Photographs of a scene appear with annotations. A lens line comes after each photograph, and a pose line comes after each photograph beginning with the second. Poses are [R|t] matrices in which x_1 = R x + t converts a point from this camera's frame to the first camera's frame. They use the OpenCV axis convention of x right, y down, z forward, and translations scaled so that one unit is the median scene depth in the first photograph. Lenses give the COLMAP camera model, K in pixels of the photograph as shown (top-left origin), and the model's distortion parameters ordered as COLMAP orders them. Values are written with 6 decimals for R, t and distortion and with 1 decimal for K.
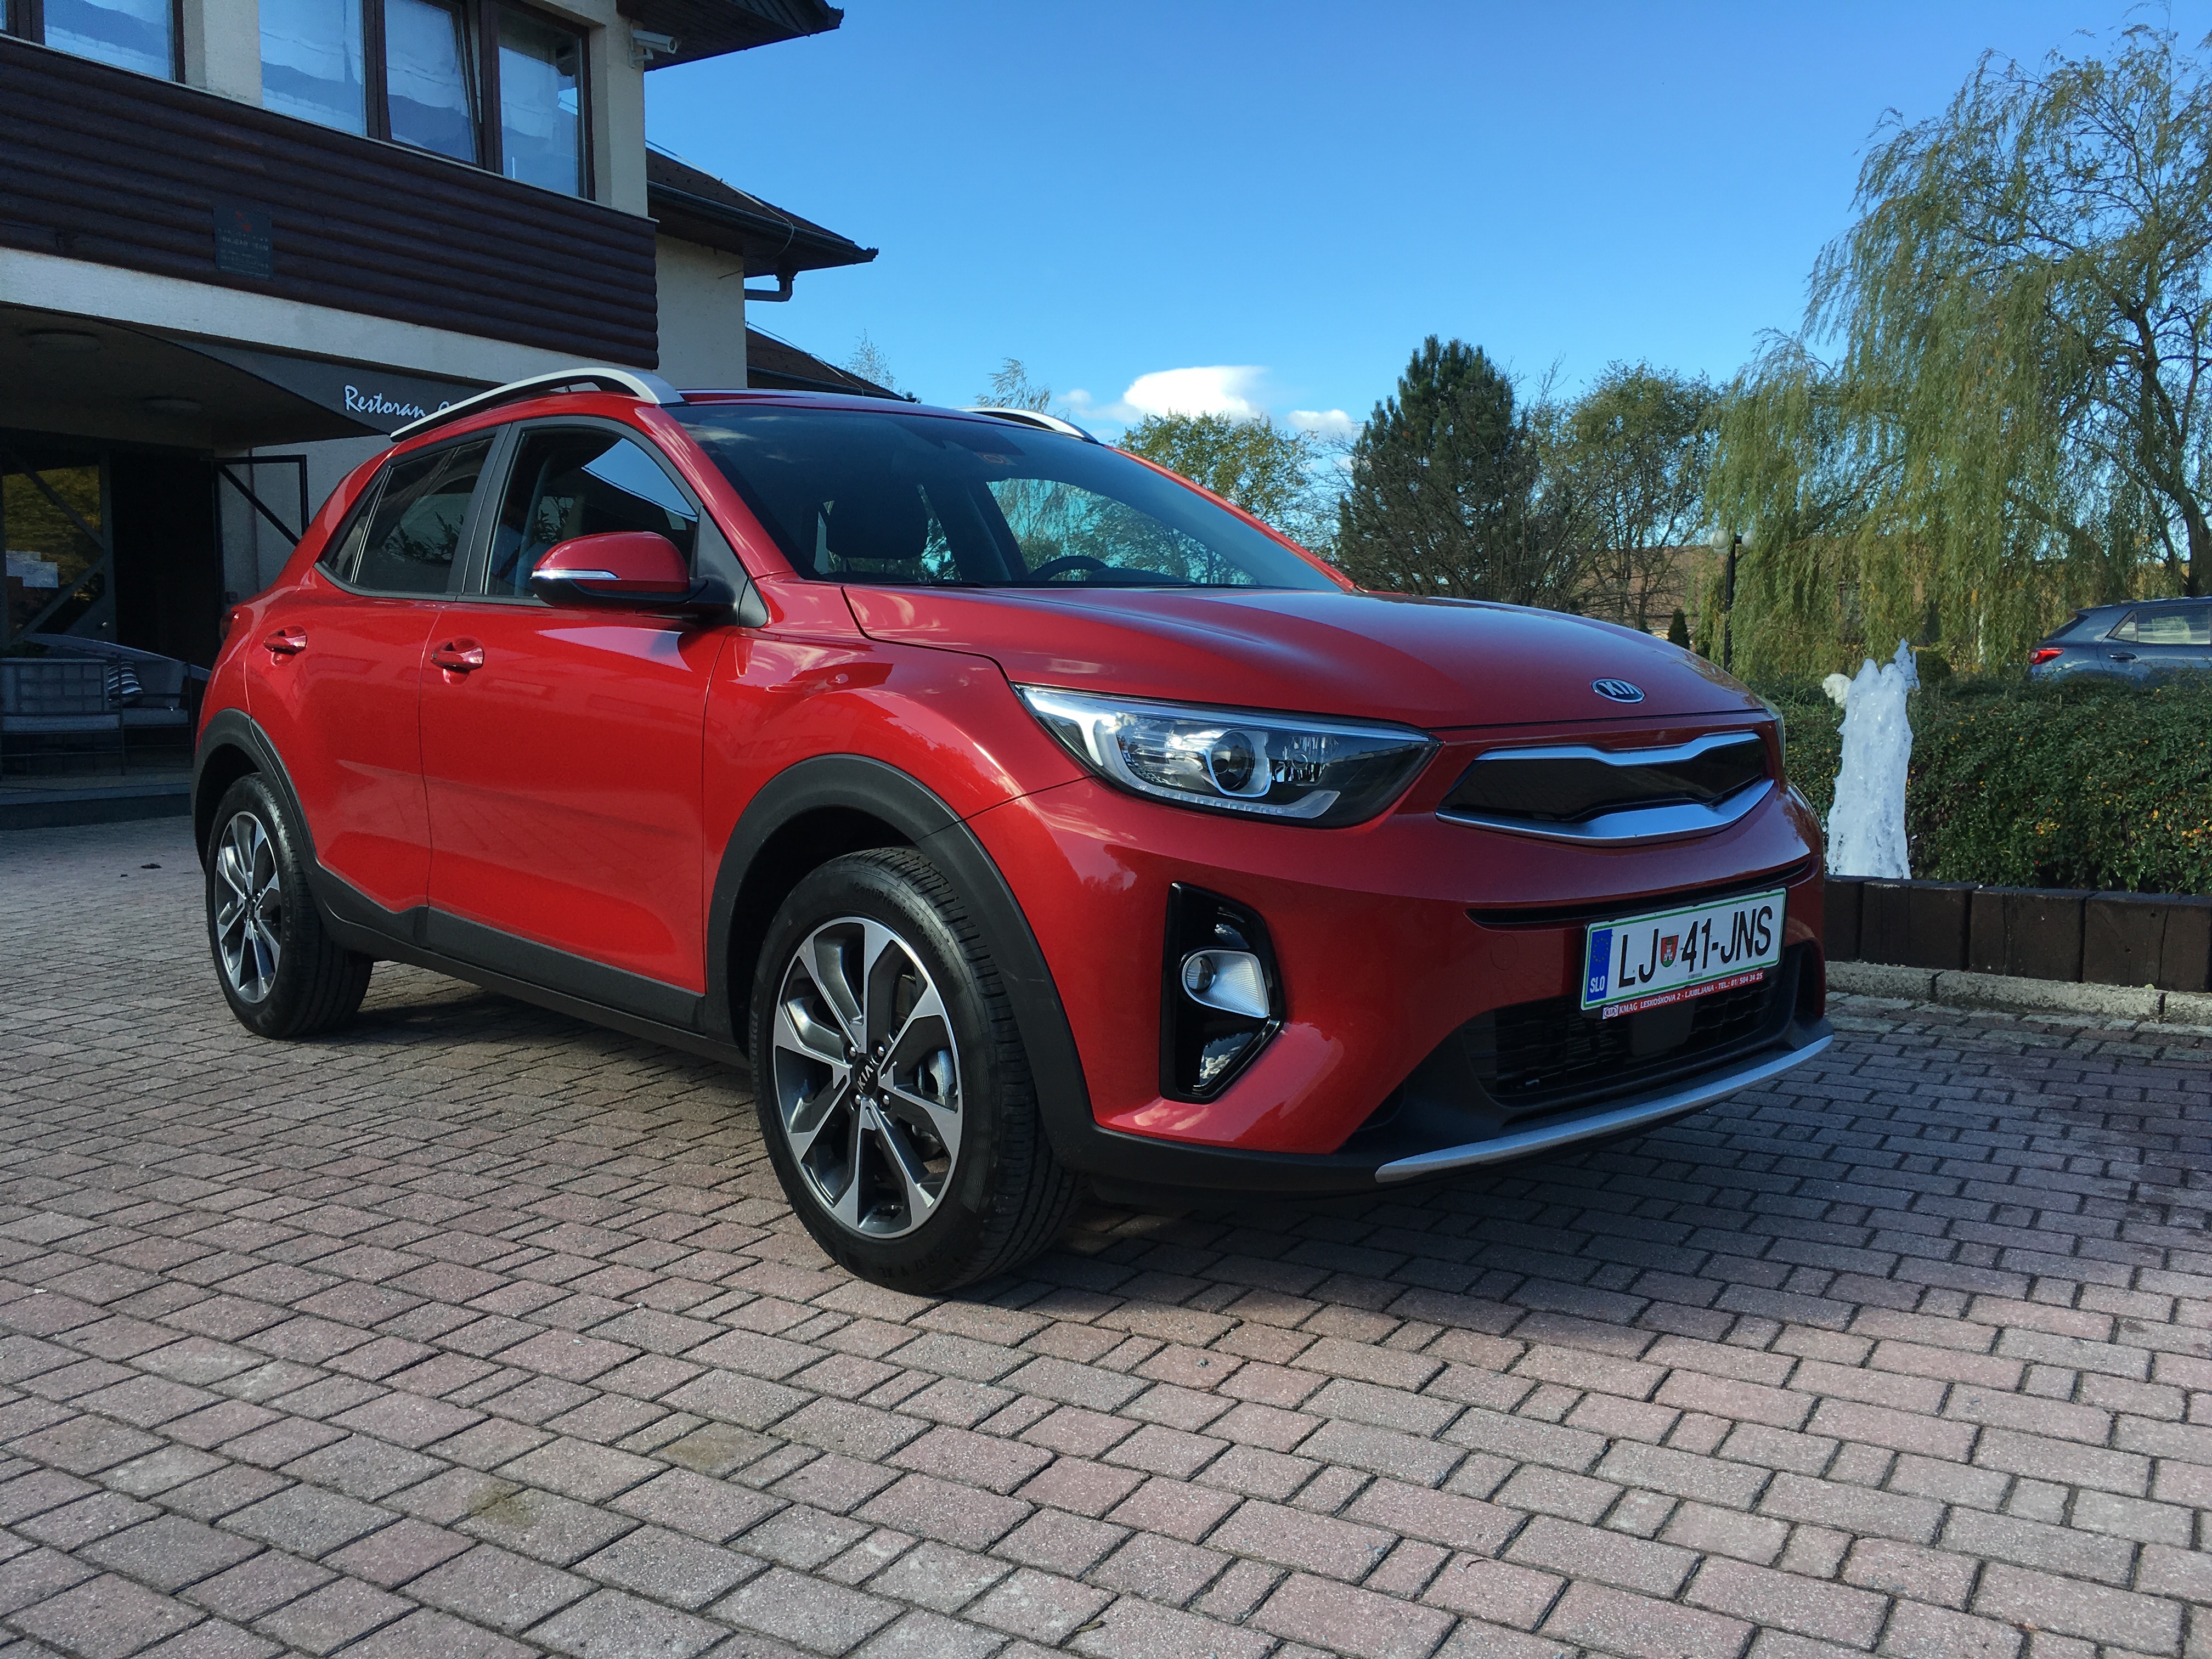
lens RADIAL K [[1916.3, 0, 1108.2], [0, 1916.3, 814.7], [0, 0, 1]] dist [0.078853, -0.114346]
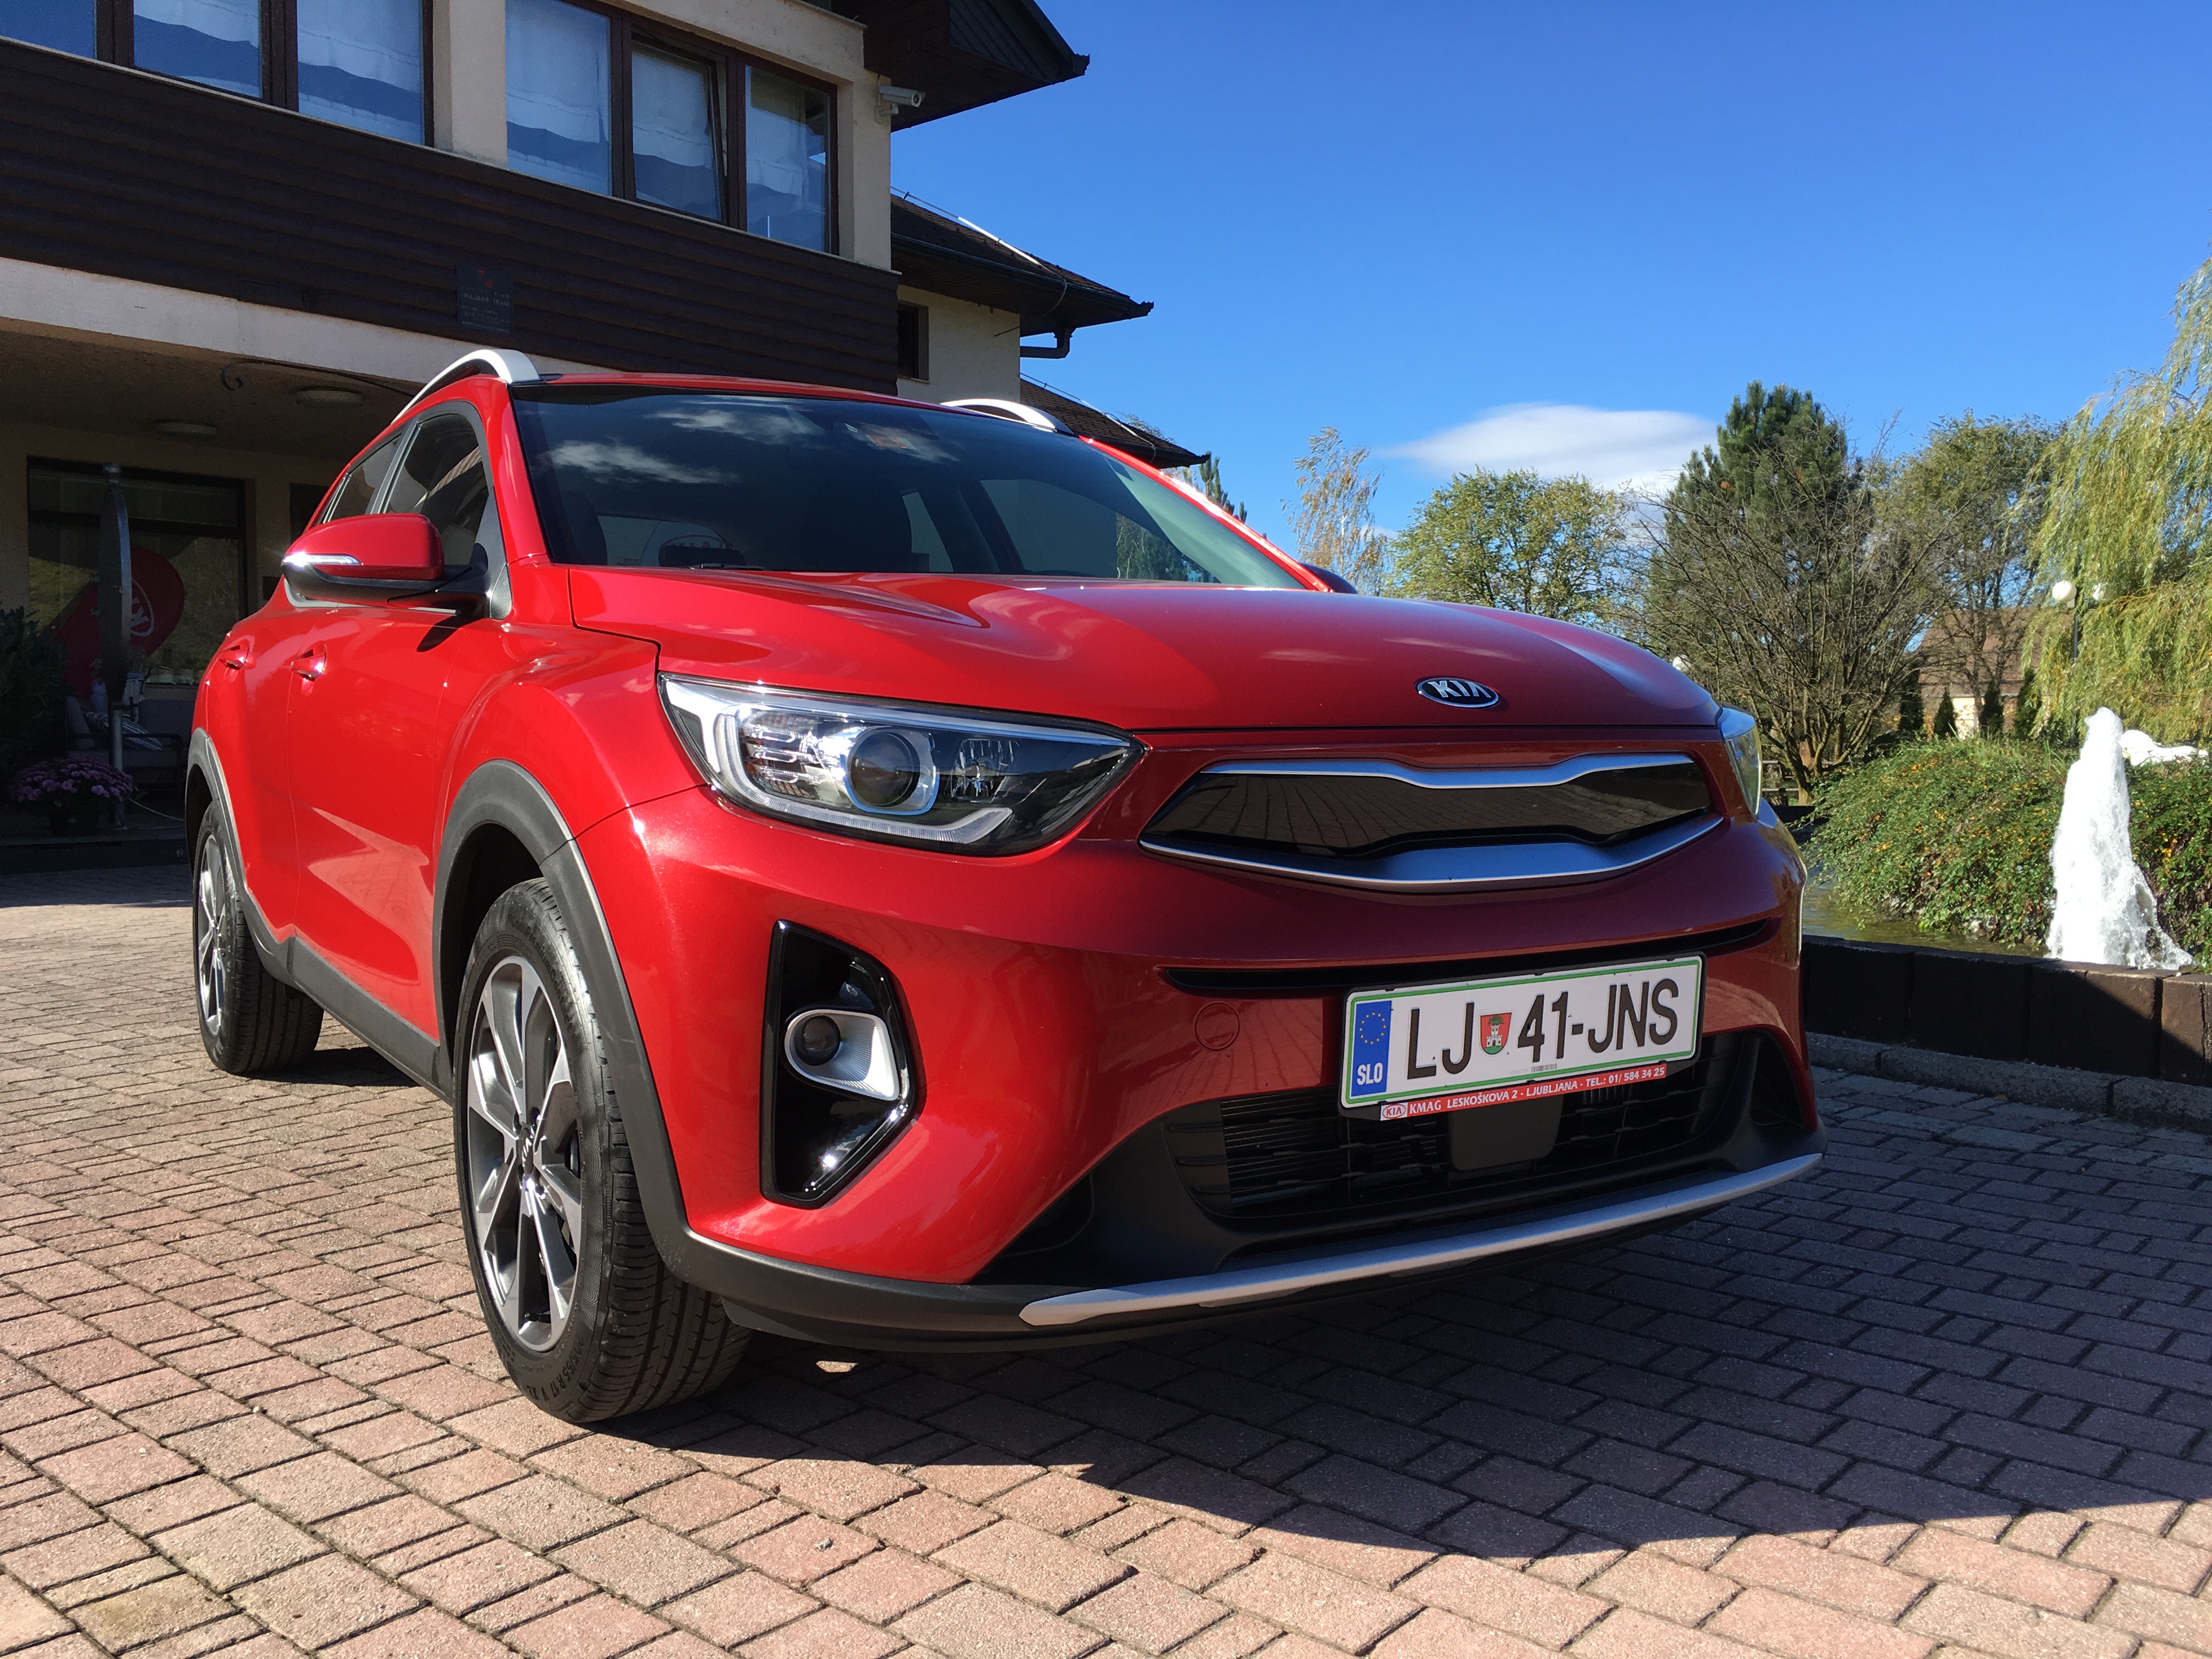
lens RADIAL K [[1916.3, 0, 1094.5], [0, 1916.3, 822.3], [0, 0, 1]] dist [0.078853, -0.114346]
pose [[0.984457, 0.019533, -0.174538, 0.248690], [-0.024532, 0.999347, -0.026531, 0.011085], [0.173906, 0.030400, 0.984293, 0.213786]]
